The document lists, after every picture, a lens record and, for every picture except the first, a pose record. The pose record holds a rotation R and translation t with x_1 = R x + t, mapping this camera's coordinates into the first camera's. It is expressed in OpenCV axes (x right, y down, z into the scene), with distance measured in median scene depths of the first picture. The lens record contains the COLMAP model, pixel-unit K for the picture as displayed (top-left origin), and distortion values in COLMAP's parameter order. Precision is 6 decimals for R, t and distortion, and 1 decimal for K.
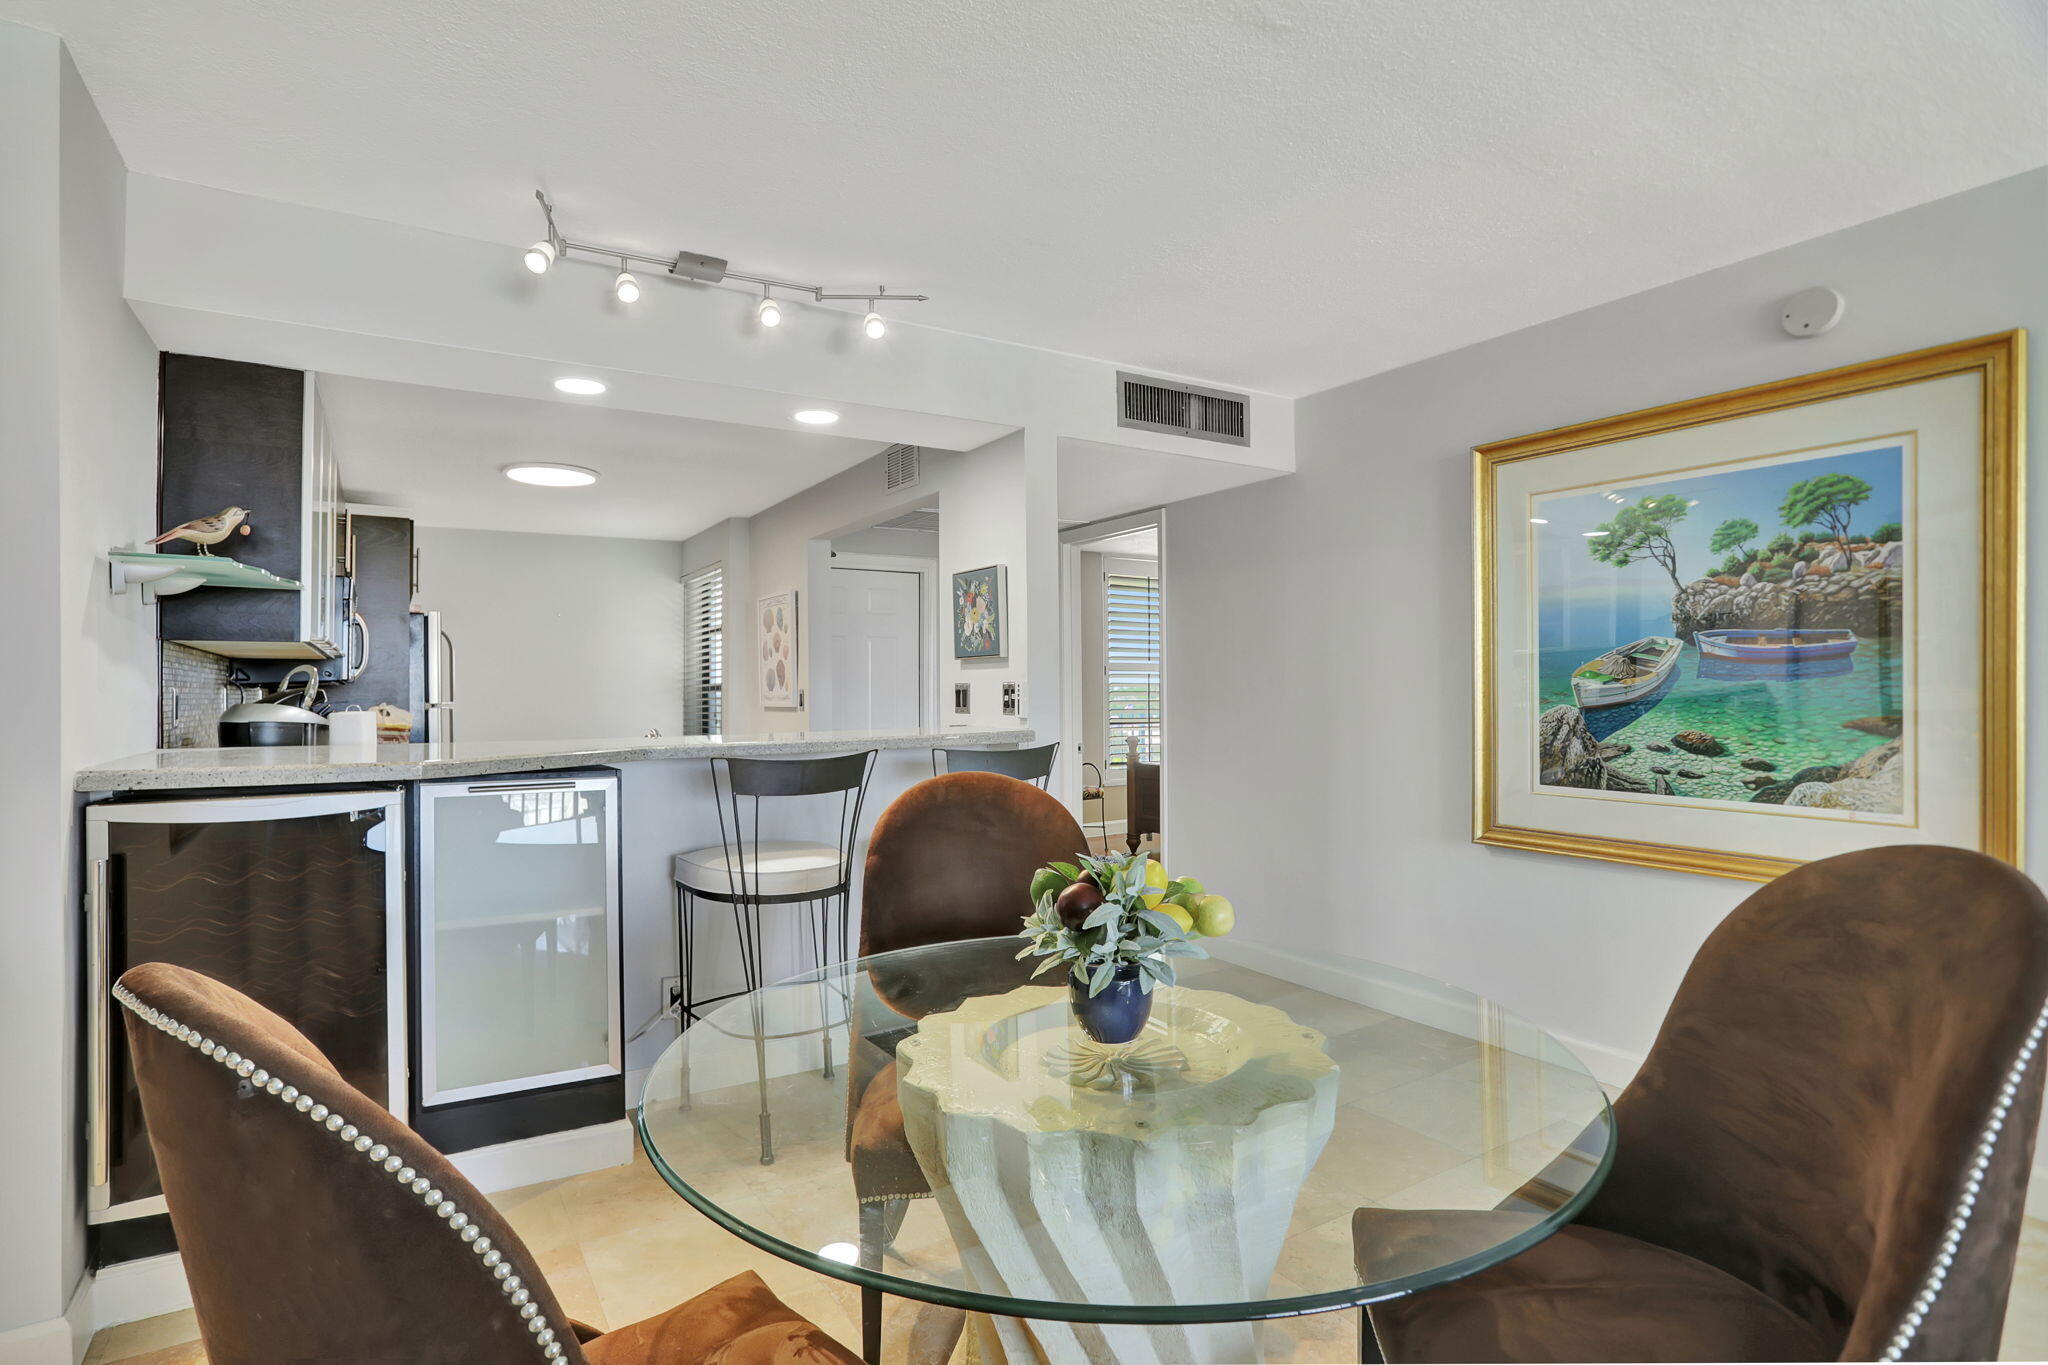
lens RADIAL K [[1002.4, 0, 1036.3], [0, 1002.4, 680.4], [0, 0, 1]] dist [-0.043989, 0.011604]
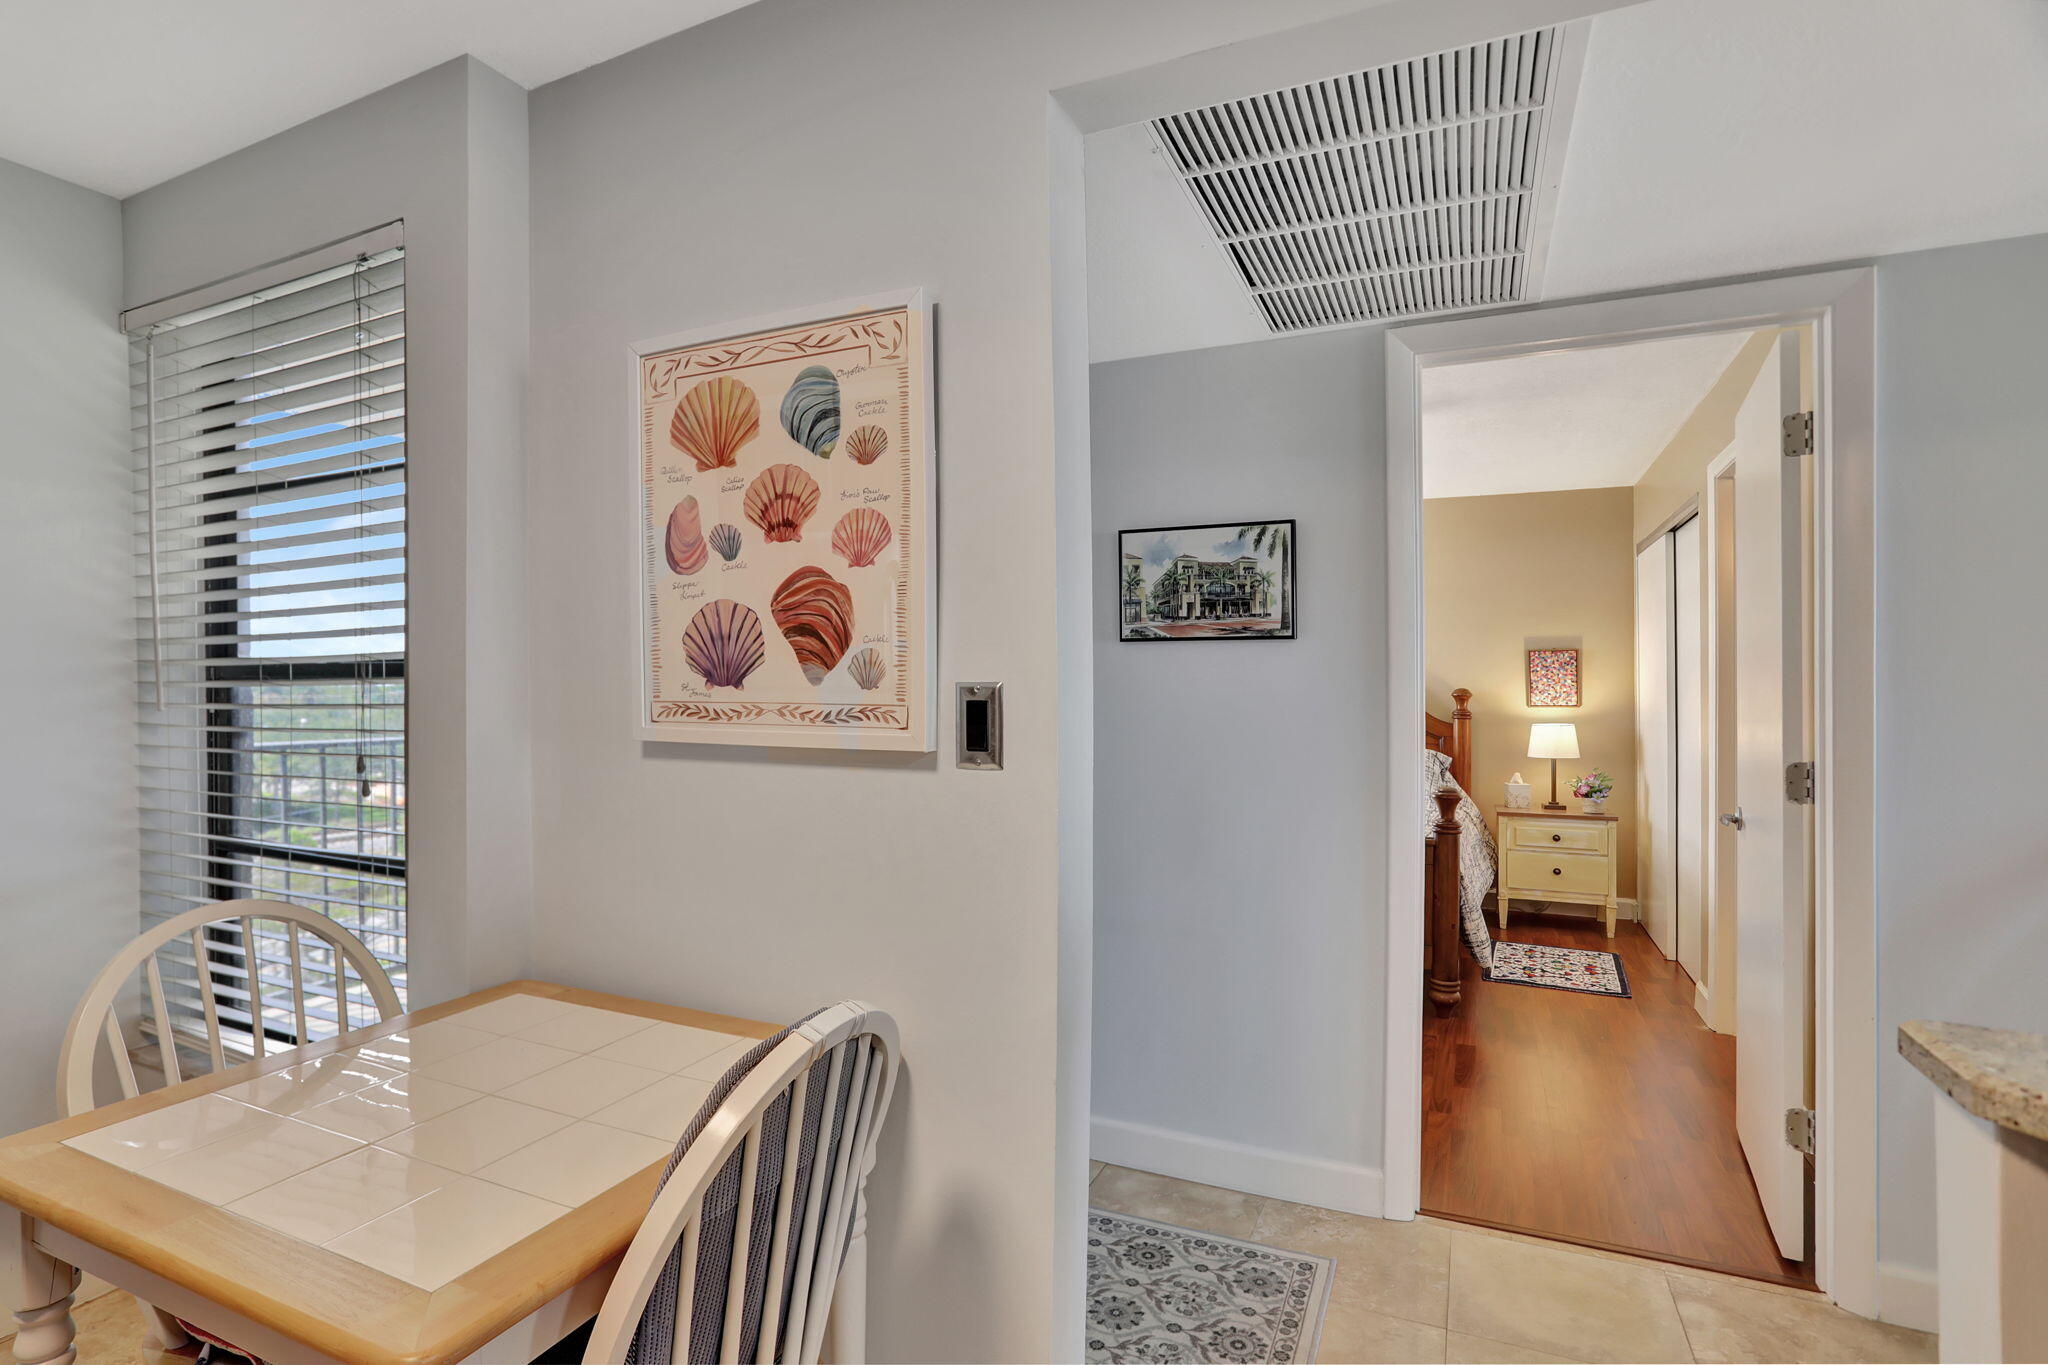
lens RADIAL K [[1002.4, 0, 1018.9], [0, 1002.4, 682.2], [0, 0, 1]] dist [-0.043989, 0.011604]
pose [[0.841929, 0.011800, 0.539459, -0.305135], [-0.015967, 0.999868, 0.003048, 0.006714], [-0.539352, -0.011180, 0.842006, 0.648909]]
